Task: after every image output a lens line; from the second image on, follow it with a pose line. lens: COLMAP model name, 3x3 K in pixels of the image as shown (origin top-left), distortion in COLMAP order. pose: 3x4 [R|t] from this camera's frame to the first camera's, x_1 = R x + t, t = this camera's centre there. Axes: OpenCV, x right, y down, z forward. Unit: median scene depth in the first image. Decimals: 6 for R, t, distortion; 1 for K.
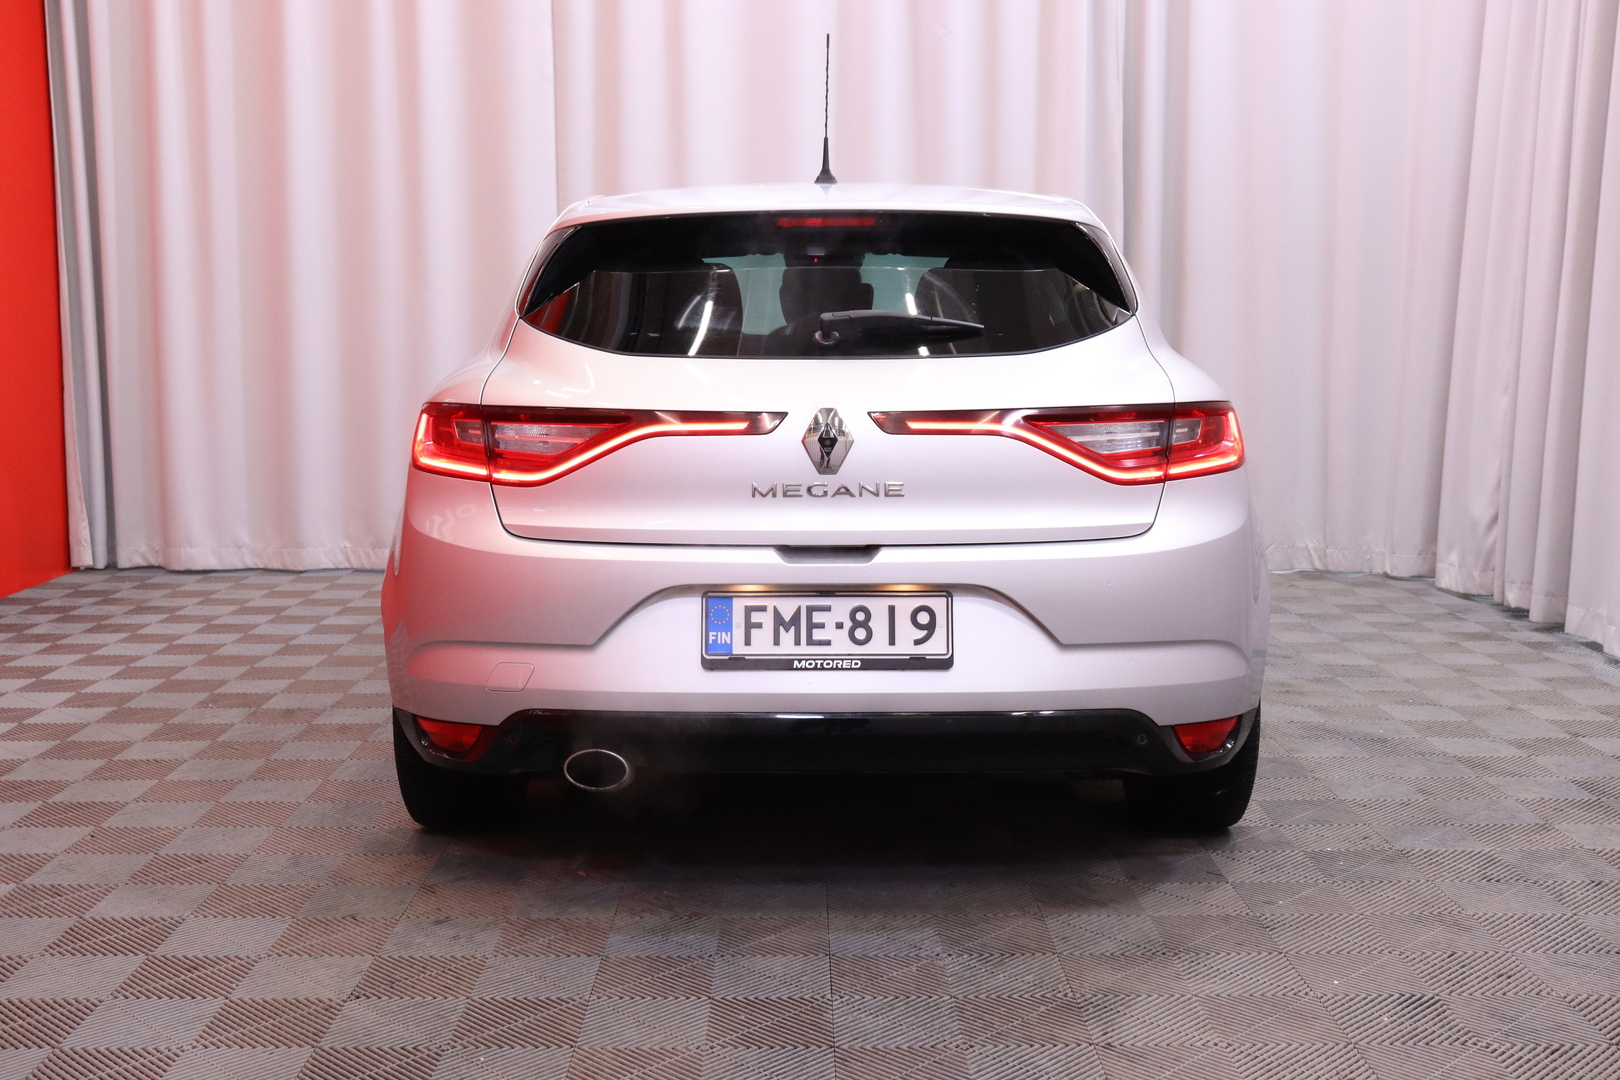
lens RADIAL K [[1768.3, 0, 810.0], [0, 1768.3, 540.0], [0, 0, 1]] dist [-0.013231, -0.015637]
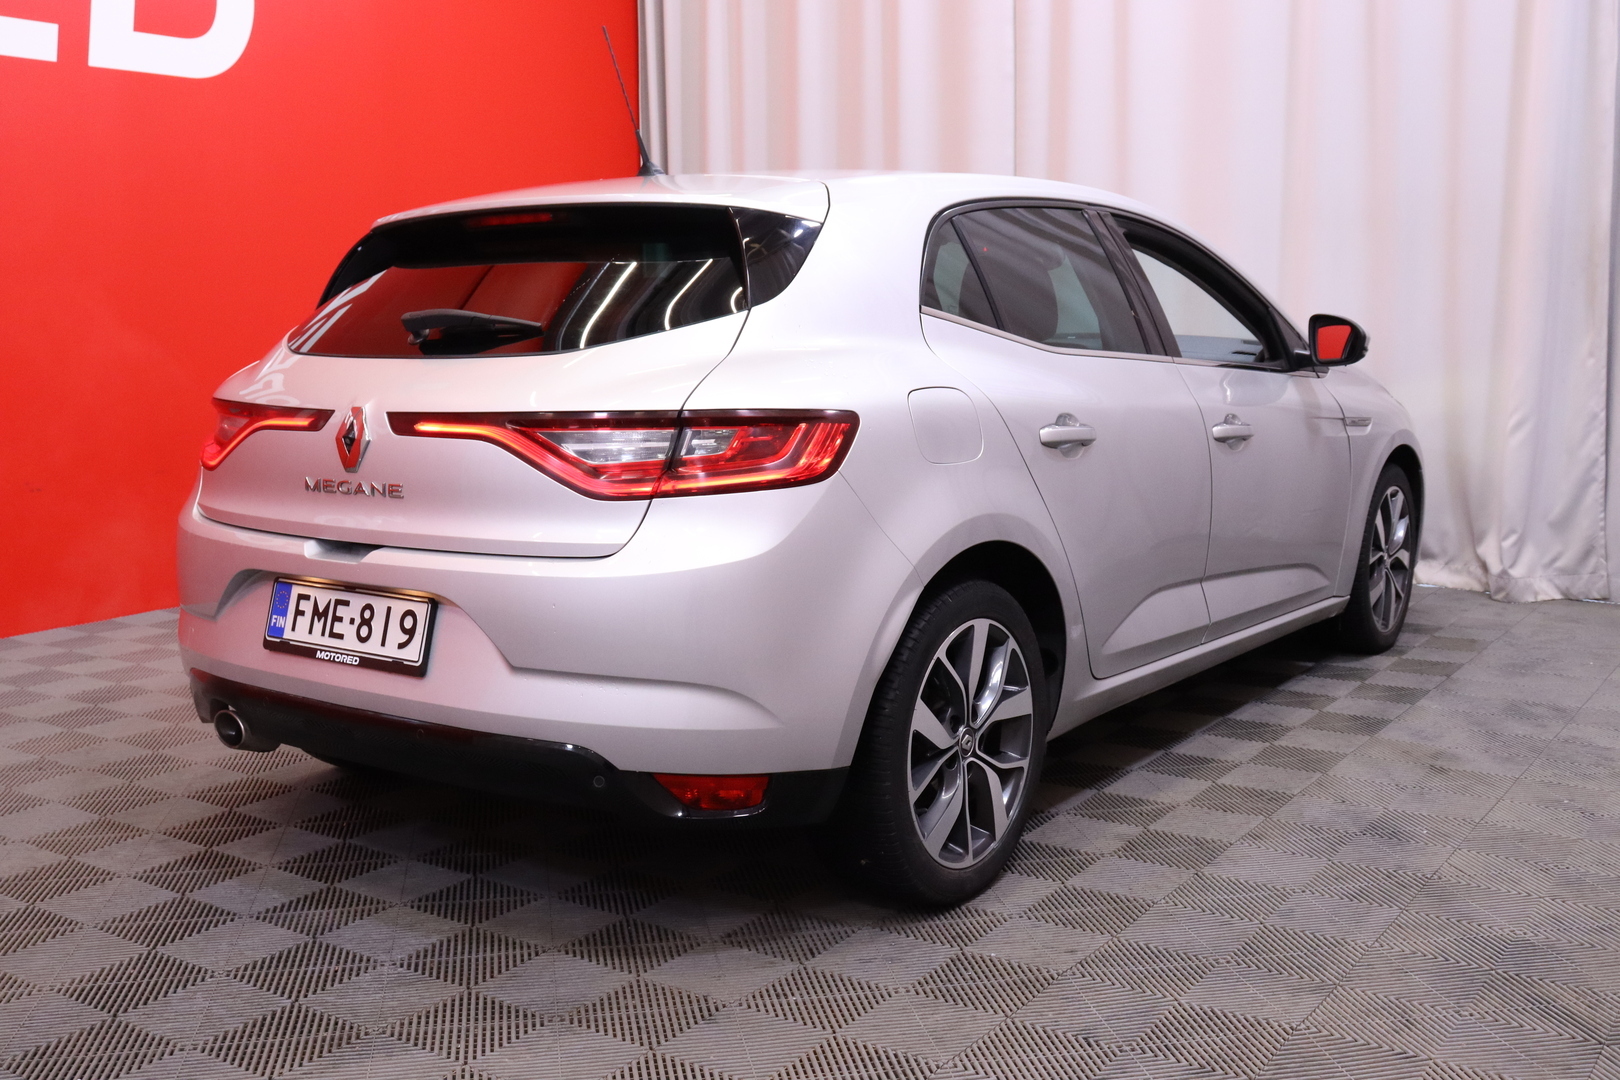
lens RADIAL K [[1633.9, 0, 810.0], [0, 1633.9, 540.0], [0, 0, 1]] dist [-0.053711, 0.009392]
pose [[0.808662, 0.072635, -0.583772, 0.771835], [-0.062365, 0.997341, 0.037702, -0.049886], [0.584959, 0.005919, 0.811042, 0.394222]]
